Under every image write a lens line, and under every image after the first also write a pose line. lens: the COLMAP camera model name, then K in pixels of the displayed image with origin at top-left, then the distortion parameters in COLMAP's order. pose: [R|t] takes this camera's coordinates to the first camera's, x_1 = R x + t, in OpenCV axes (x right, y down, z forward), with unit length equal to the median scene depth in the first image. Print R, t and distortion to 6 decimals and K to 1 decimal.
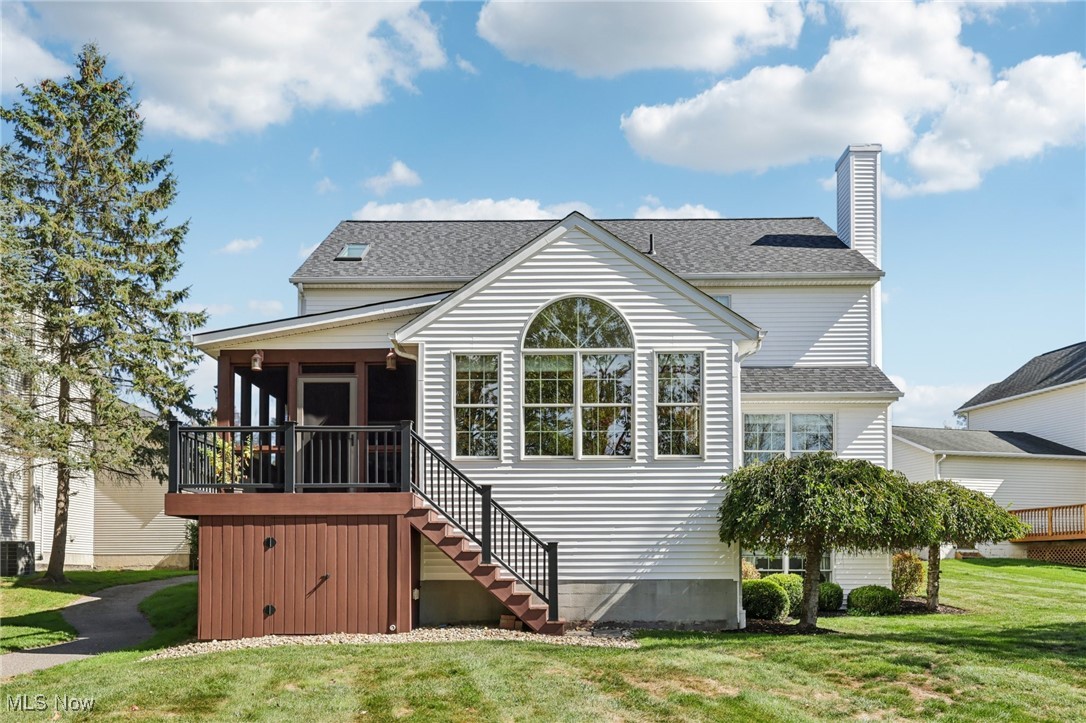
lens RADIAL K [[887.8, 0, 543.0], [0, 887.8, 361.5], [0, 0, 1]] dist [-0.004069, -0.003425]
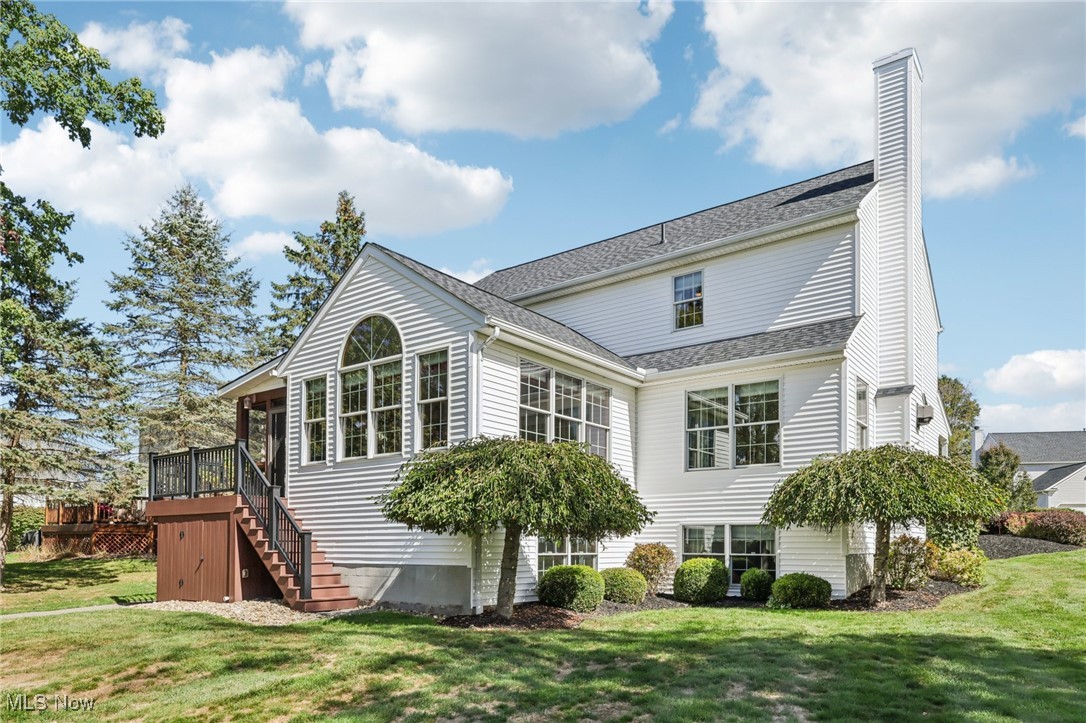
lens RADIAL K [[717.4, 0, 540.3], [0, 717.4, 395.6], [0, 0, 1]] dist [0.001084, 0.000491]
pose [[0.806198, -0.119664, -0.579418, 0.747194], [0.135875, 0.990604, -0.015529, 0.073182], [0.575832, -0.066209, 0.814882, 0.375566]]
